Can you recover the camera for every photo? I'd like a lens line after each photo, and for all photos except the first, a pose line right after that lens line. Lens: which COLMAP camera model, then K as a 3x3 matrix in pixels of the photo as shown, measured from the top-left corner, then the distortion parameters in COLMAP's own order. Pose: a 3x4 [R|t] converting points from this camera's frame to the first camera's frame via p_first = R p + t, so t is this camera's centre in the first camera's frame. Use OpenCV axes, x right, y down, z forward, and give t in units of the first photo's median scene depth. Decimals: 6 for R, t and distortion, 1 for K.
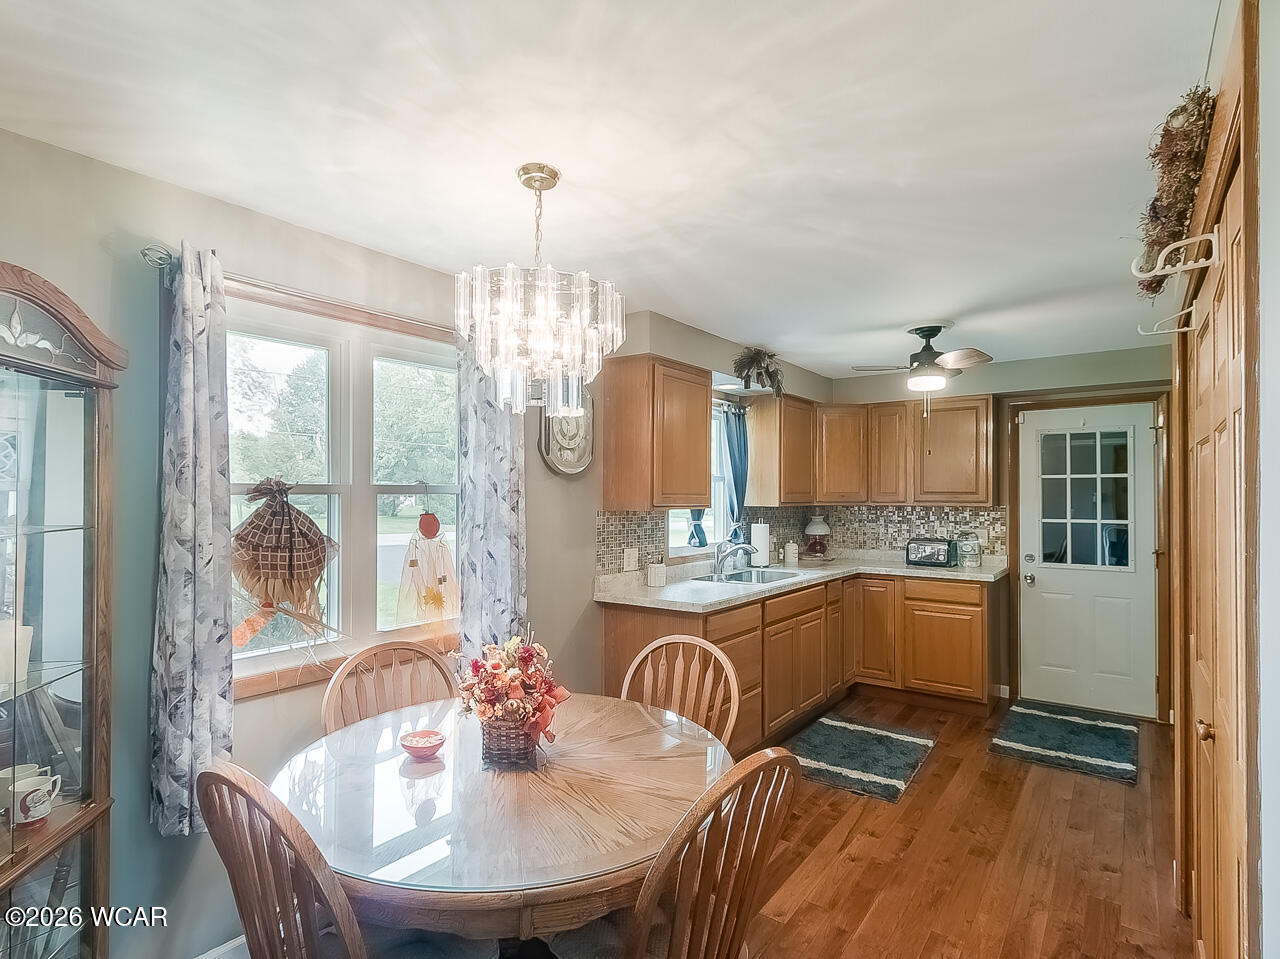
lens RADIAL K [[668.4, 0, 645.7], [0, 668.4, 491.9], [0, 0, 1]] dist [-0.000226, 0.000271]
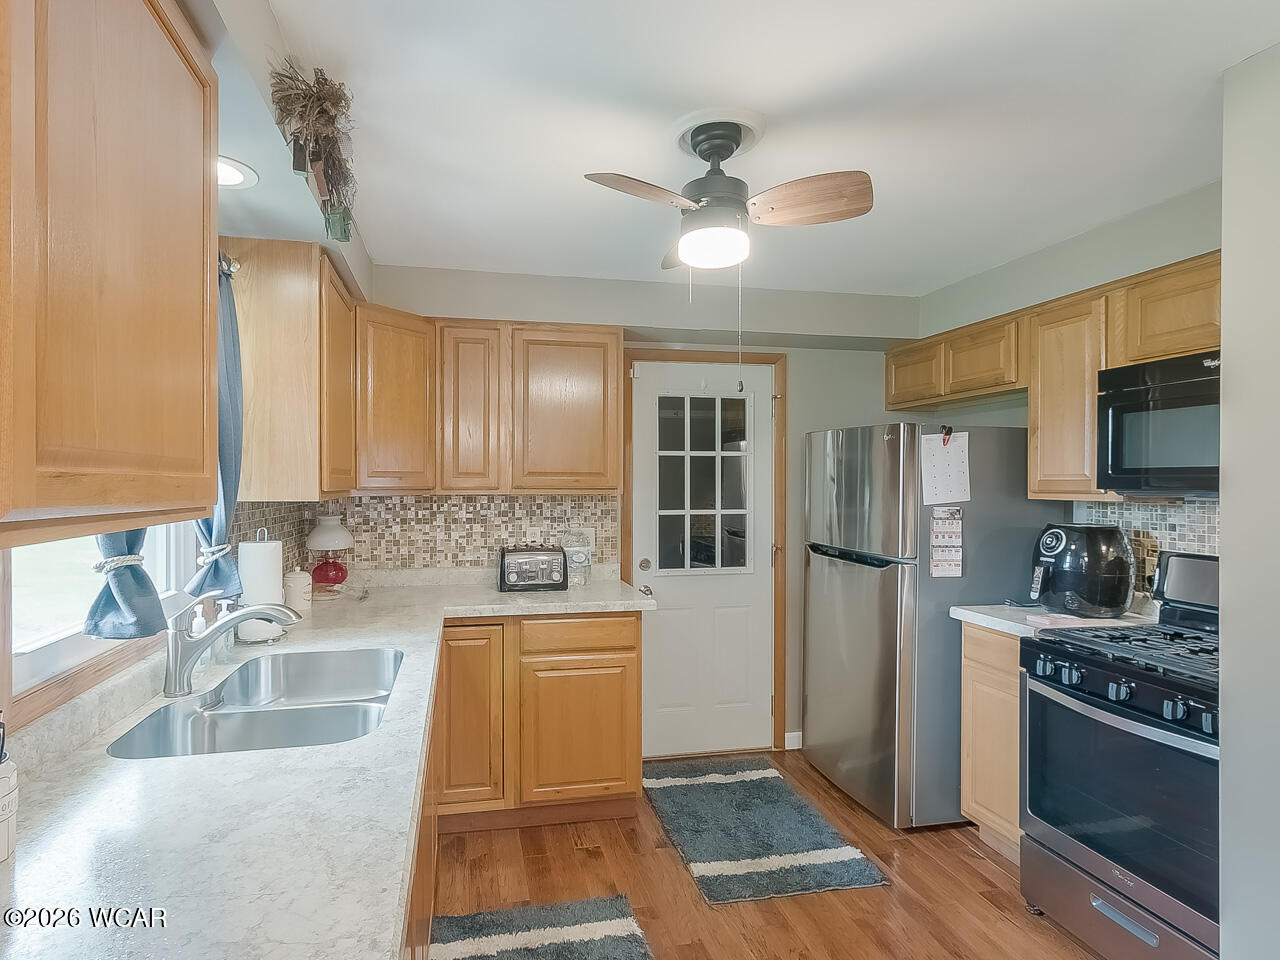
lens RADIAL K [[692.6, 0, 607.2], [0, 692.6, 485.3], [0, 0, 1]] dist [0.004458, 0.000444]
pose [[0.676929, -0.003802, 0.736039, -0.008178], [-0.004936, 0.999941, 0.009704, 0.005652], [-0.736032, -0.010202, 0.676870, 0.531603]]
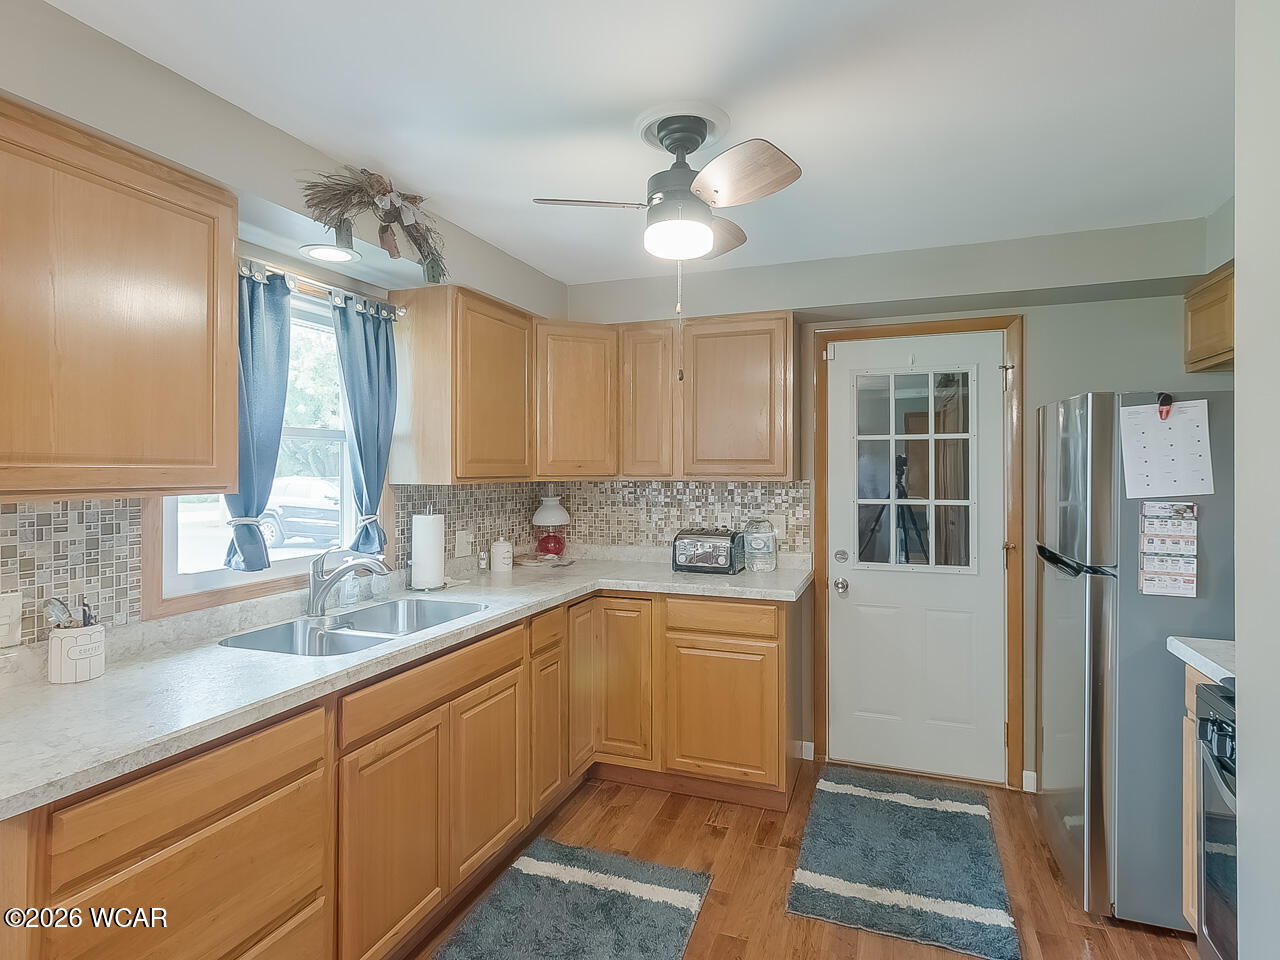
lens RADIAL K [[686.6, 0, 640.3], [0, 686.6, 468.8], [0, 0, 1]] dist [0.002294, 0.000460]
pose [[0.964133, -0.002463, 0.265407, 0.191688], [0.000559, 0.999974, 0.007251, 0.004061], [-0.265418, -0.006843, 0.964109, 0.382011]]
